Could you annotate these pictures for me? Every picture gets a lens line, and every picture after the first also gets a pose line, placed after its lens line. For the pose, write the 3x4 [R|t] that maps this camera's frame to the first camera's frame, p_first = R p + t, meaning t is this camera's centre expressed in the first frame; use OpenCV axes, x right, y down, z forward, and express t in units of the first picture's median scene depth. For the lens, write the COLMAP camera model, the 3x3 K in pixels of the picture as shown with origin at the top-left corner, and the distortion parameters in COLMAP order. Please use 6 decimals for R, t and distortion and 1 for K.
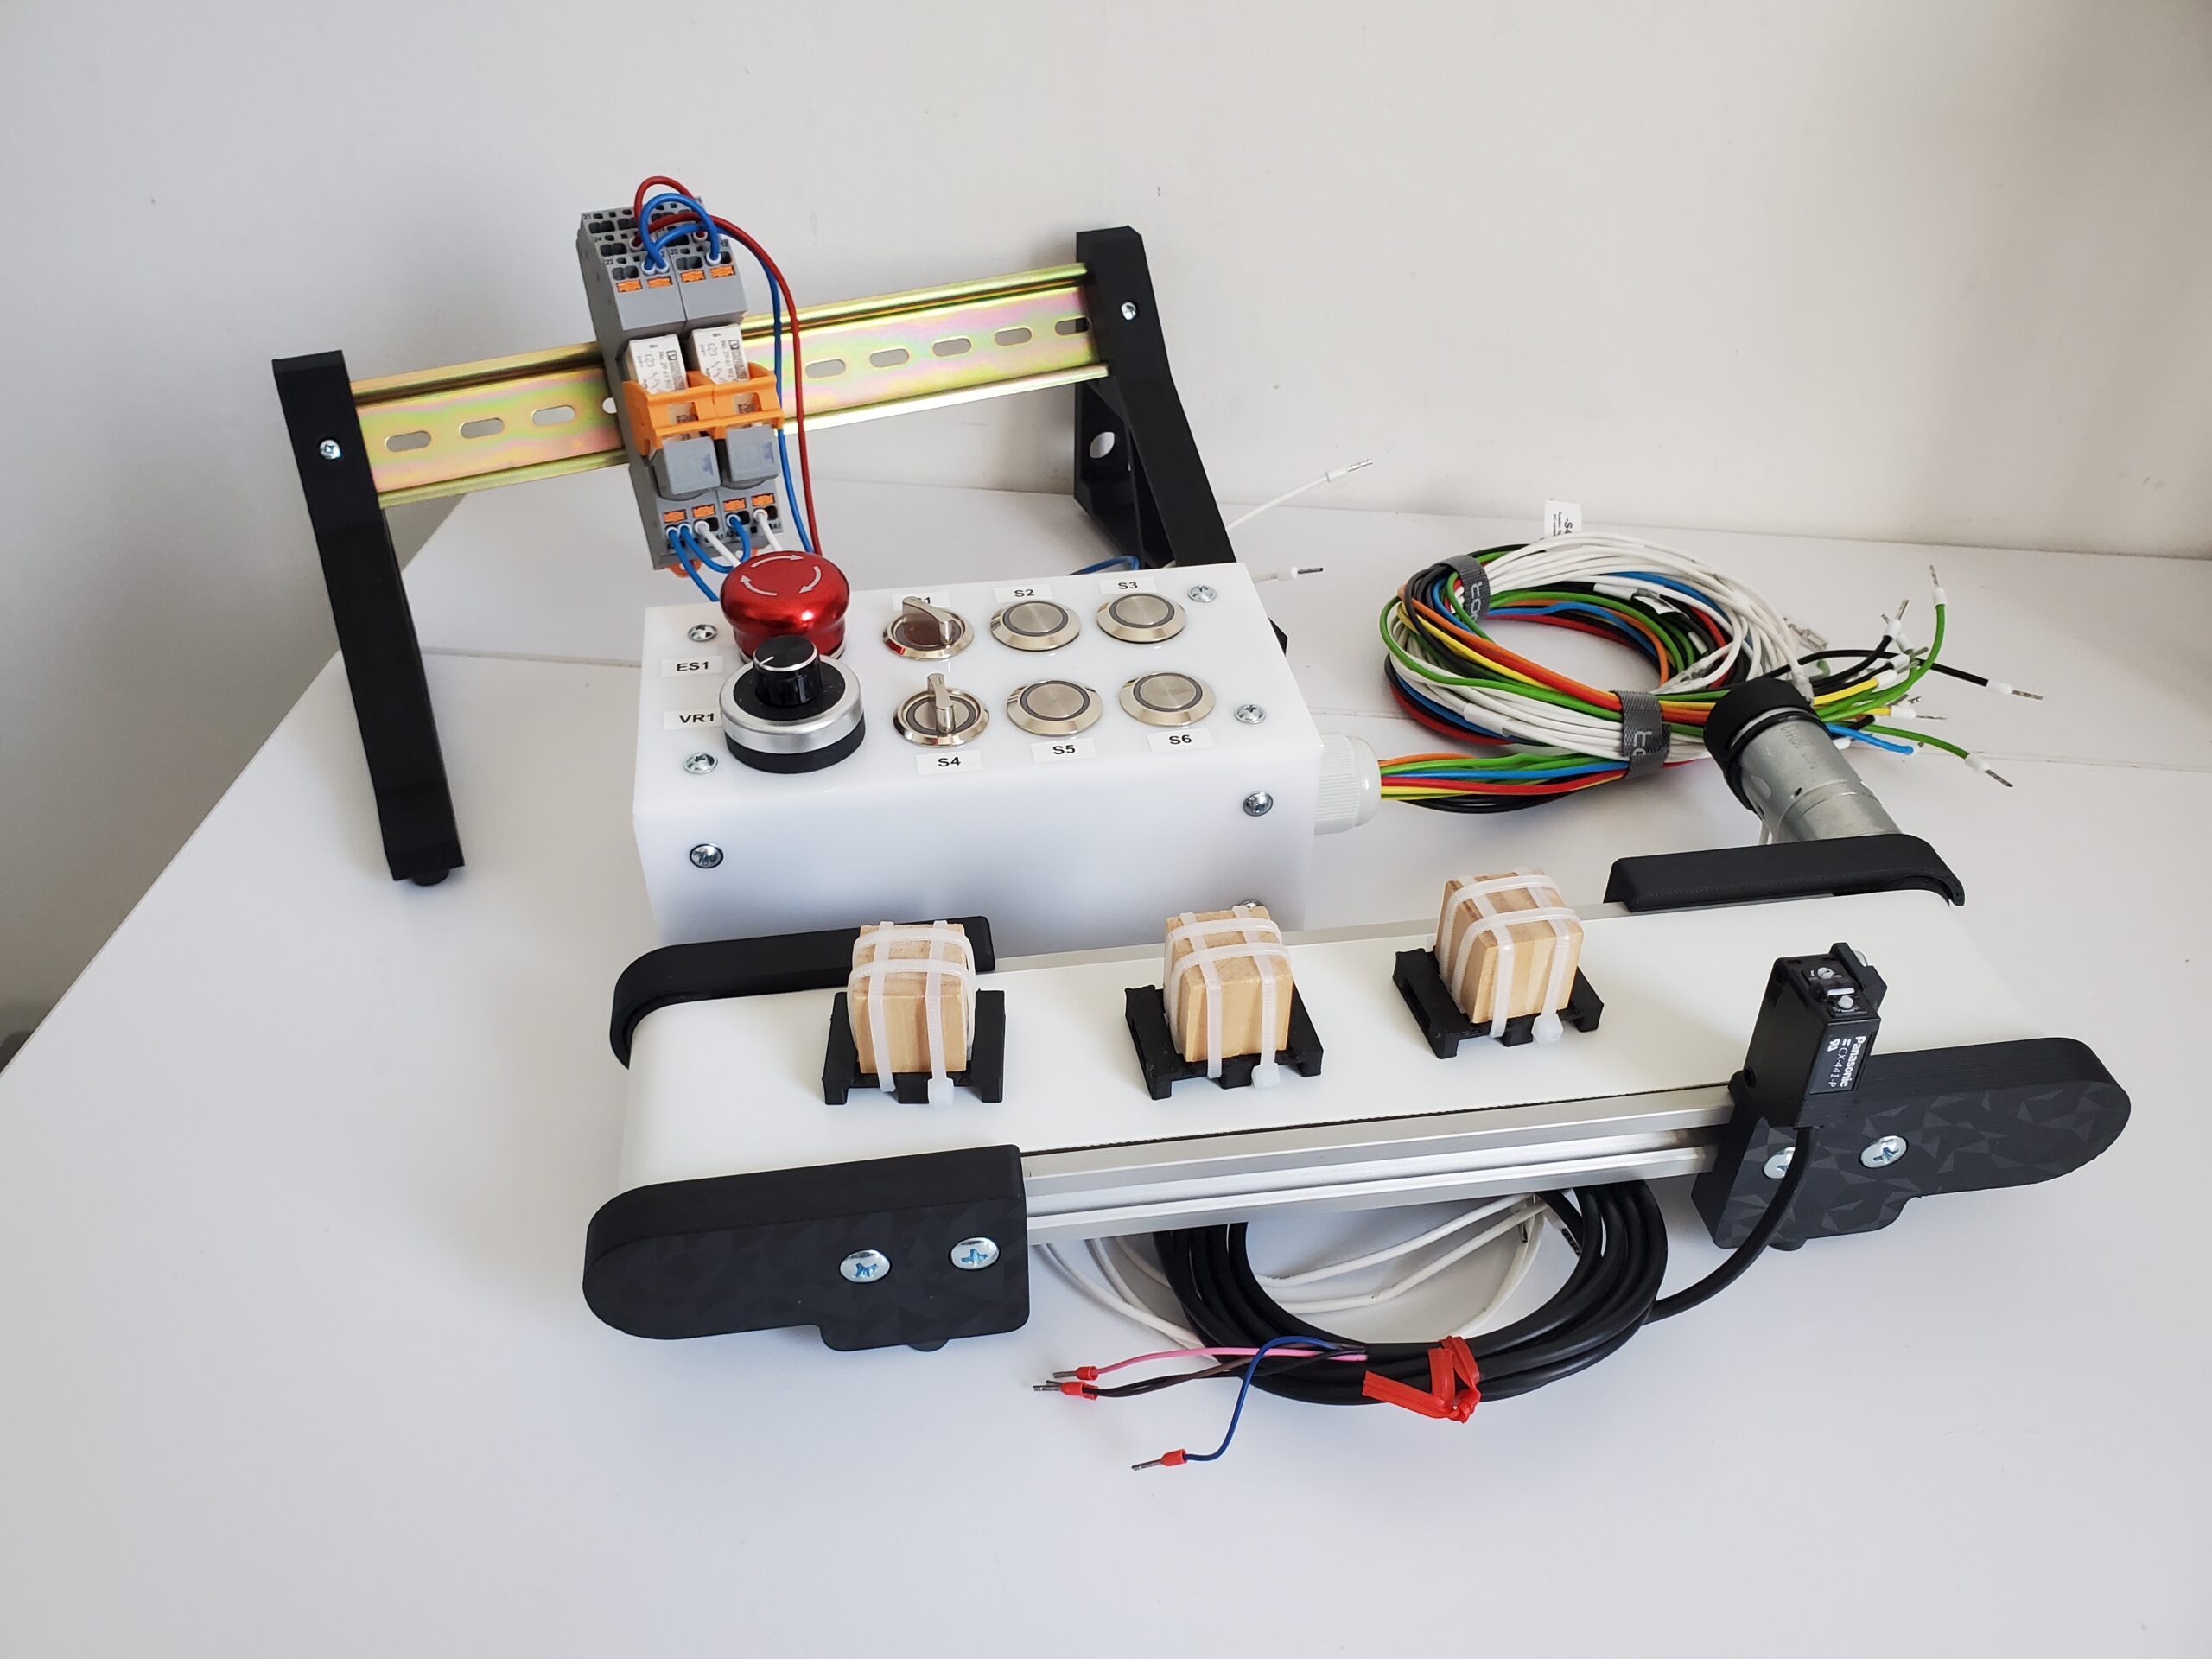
lens RADIAL K [[1693.7, 0, 1109.1], [0, 1693.7, 885.7], [0, 0, 1]] dist [-0.027595, -0.001545]
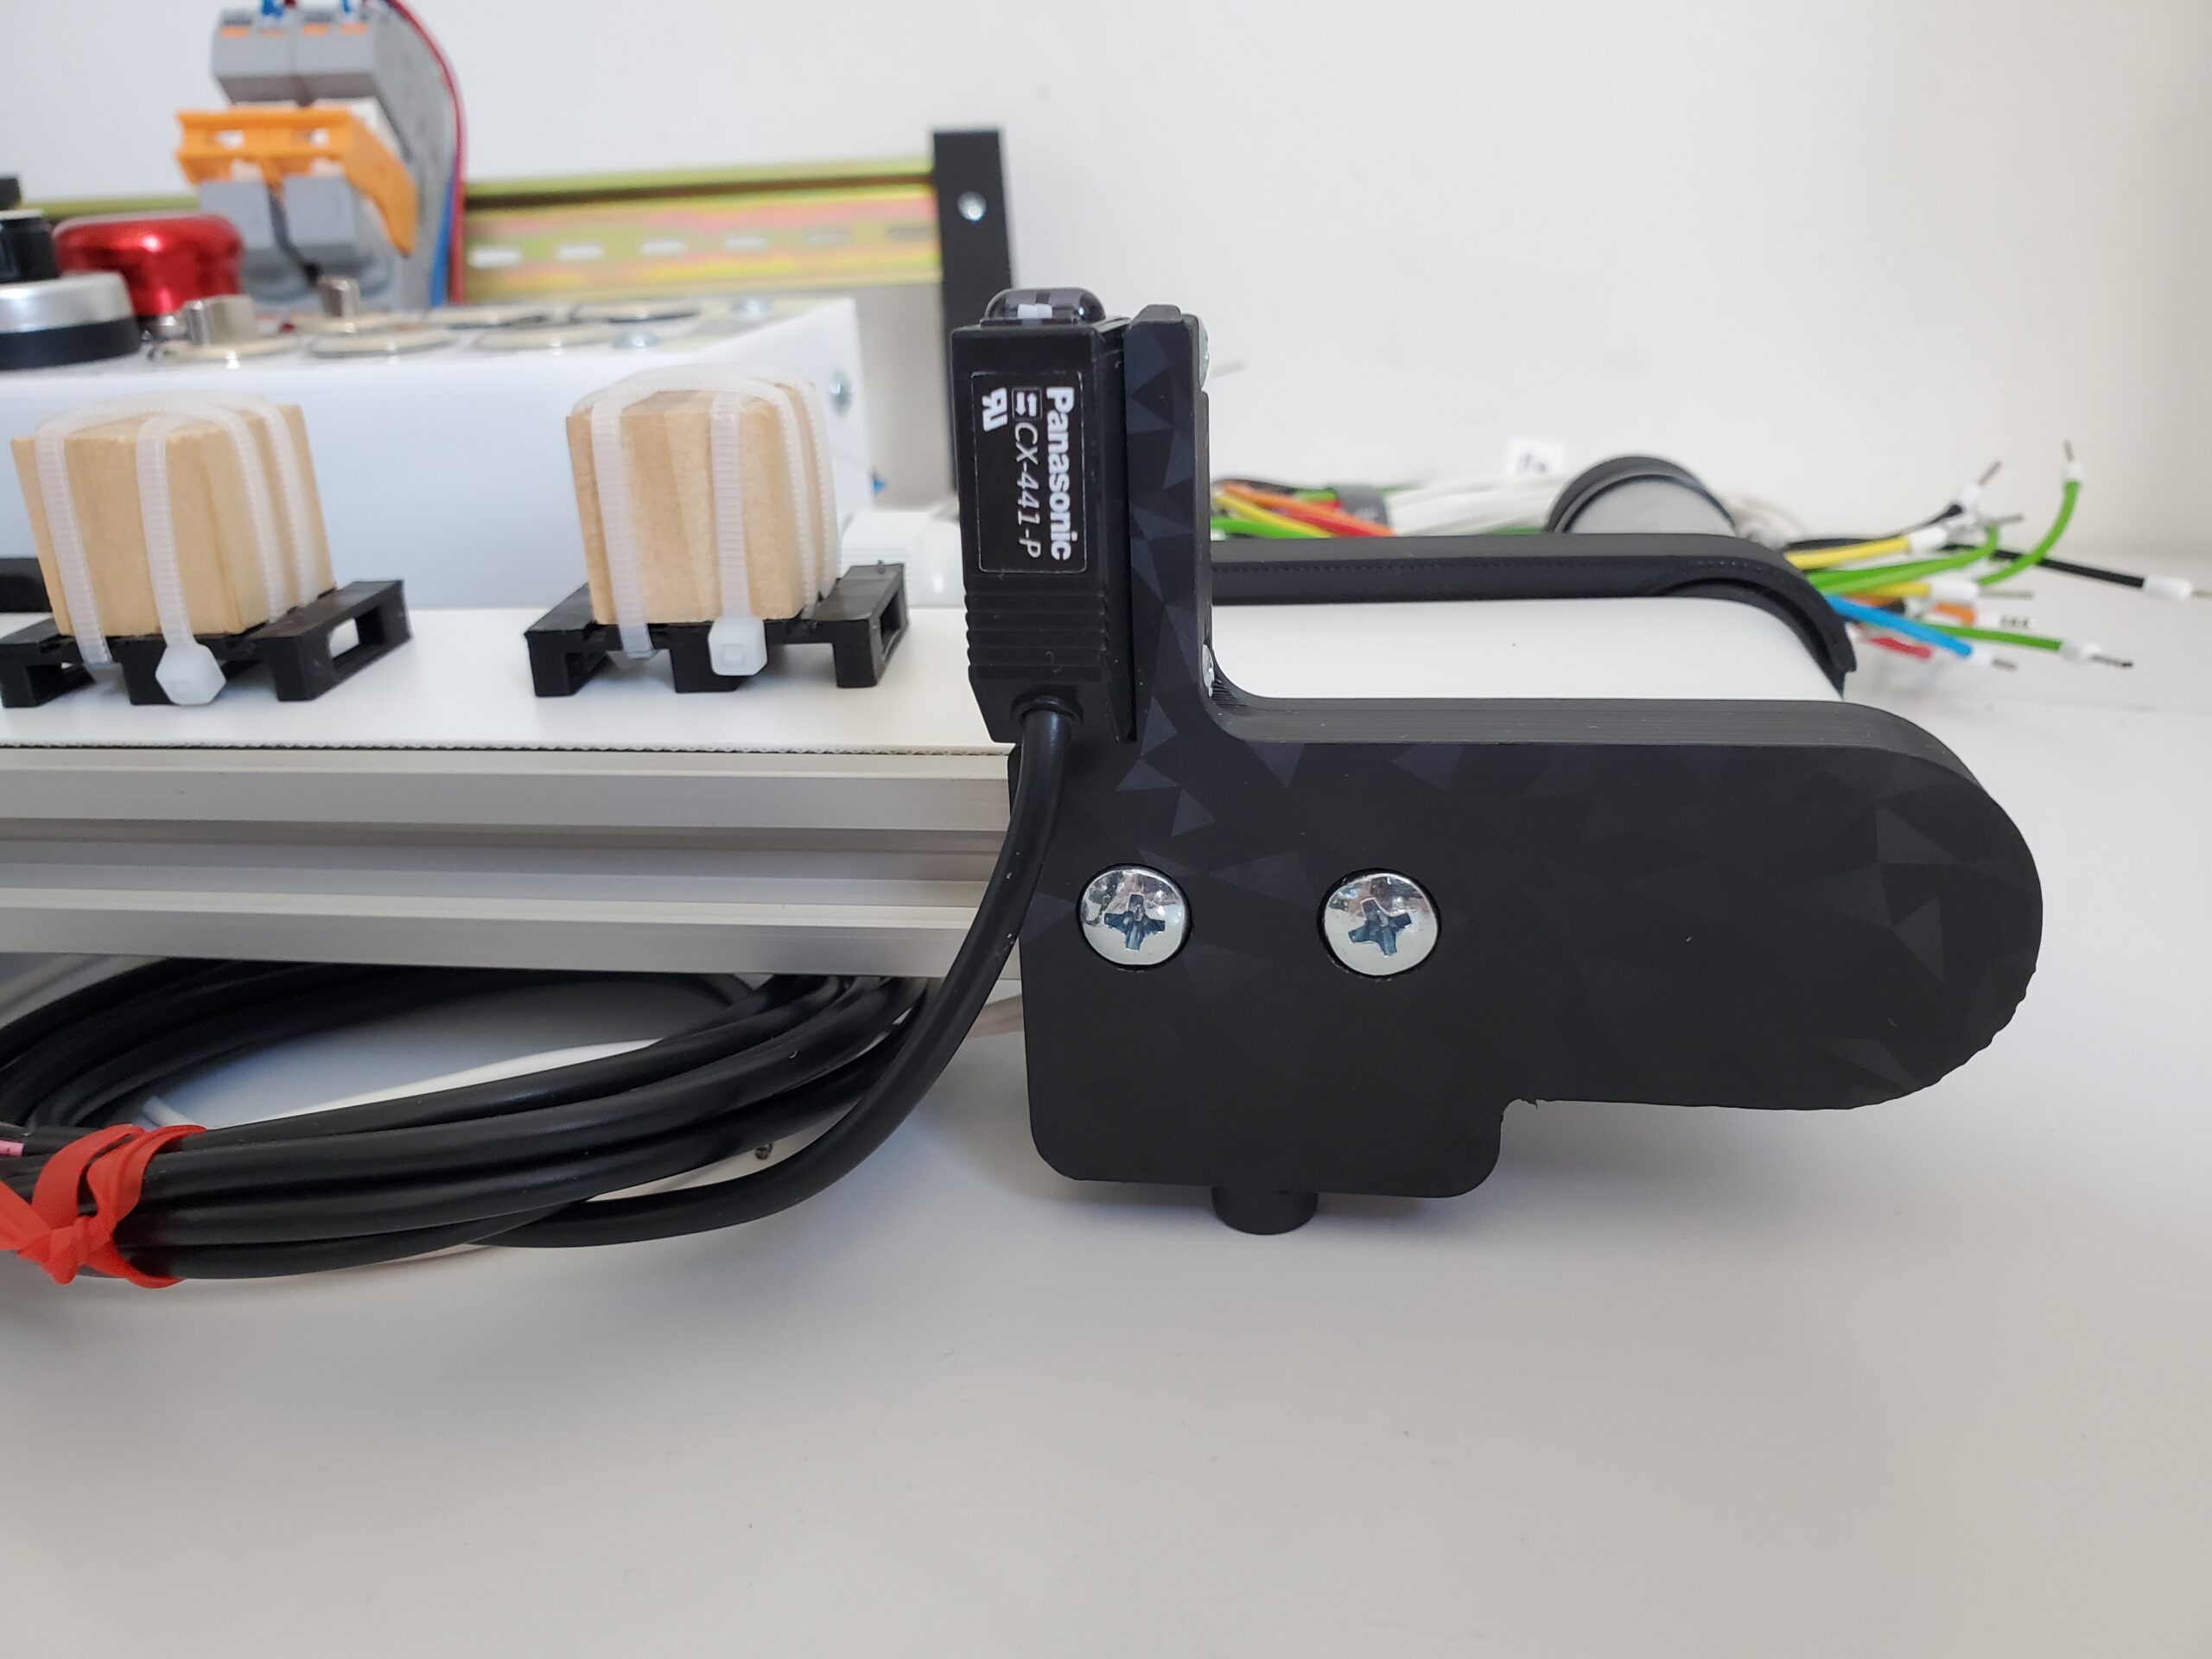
lens RADIAL K [[1767.6, 0, 1106.0], [0, 1767.6, 829.5], [0, 0, 1]] dist [0.010824, 0.003872]
pose [[0.964559, 0.072588, -0.253686, 0.368855], [-0.145740, 0.948022, -0.282869, 0.196314], [0.219967, 0.309816, 0.925002, 0.422117]]
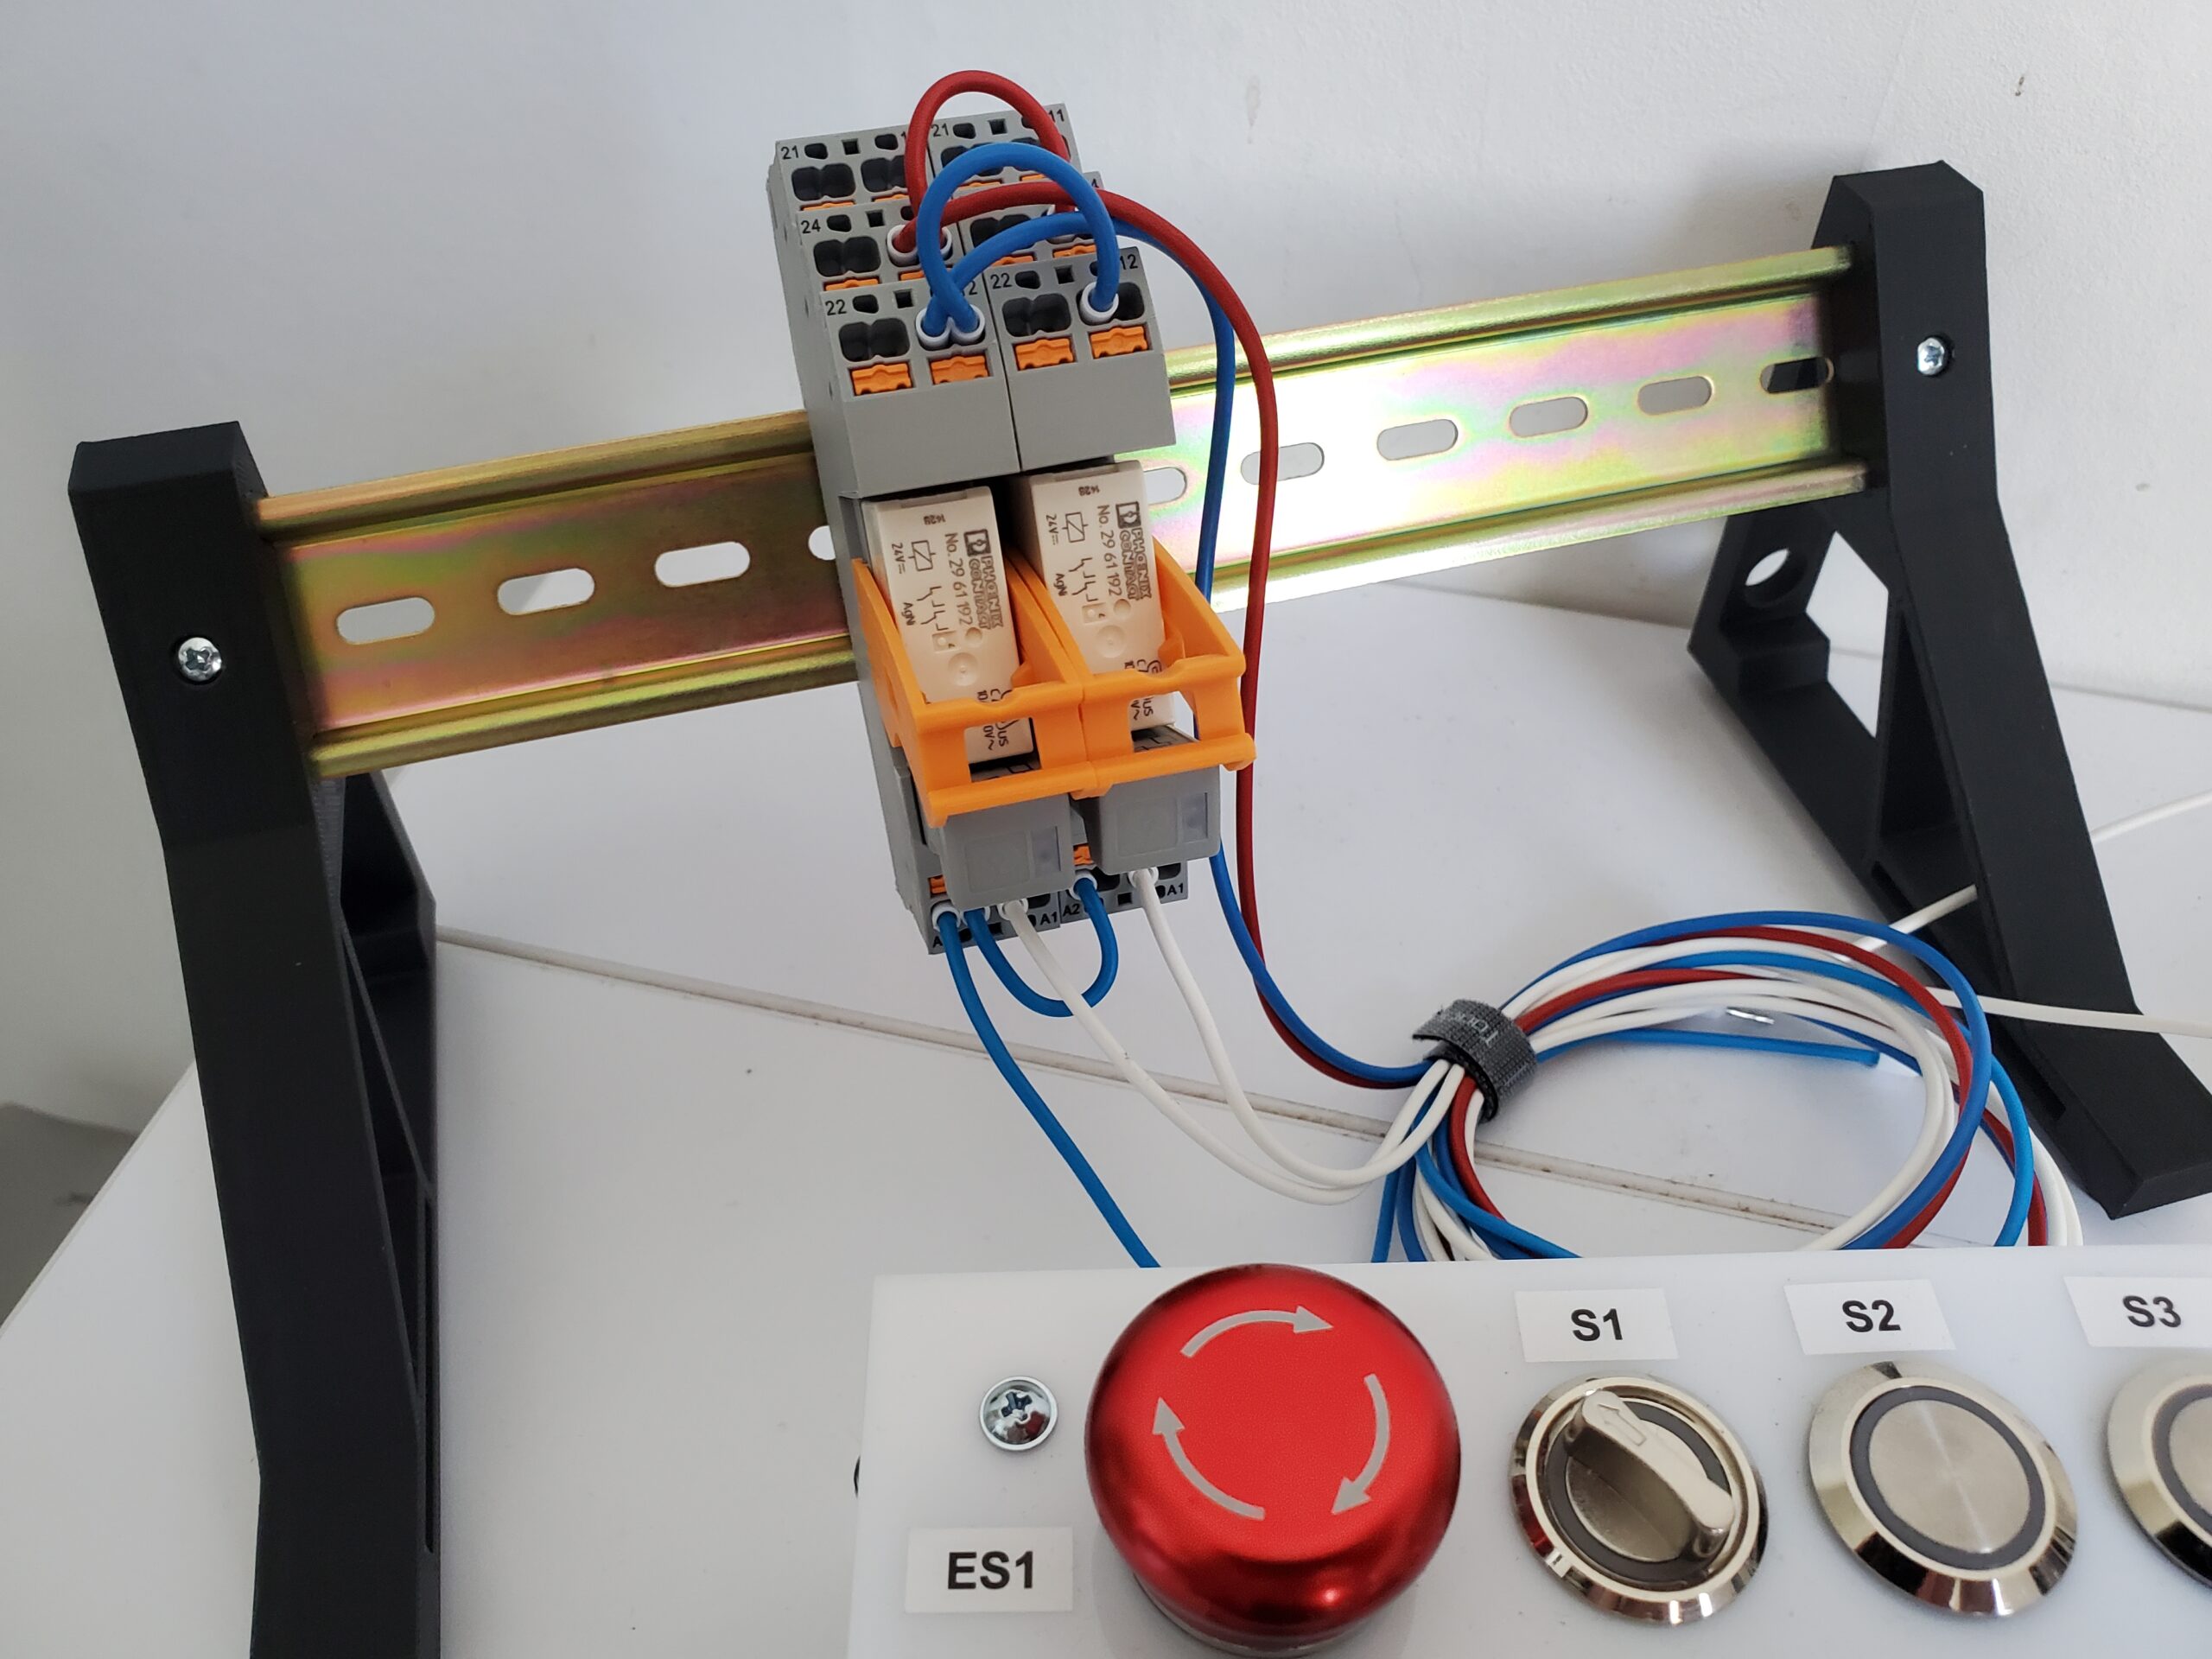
lens RADIAL K [[1787.6, 0, 1184.2], [0, 1787.6, 977.0], [0, 0, 1]] dist [-0.067254, 0.118097]
pose [[0.992193, 0.093946, -0.082022, -0.167260], [-0.079943, 0.983893, 0.159888, -0.287041], [0.095722, -0.152083, 0.983722, 0.576836]]
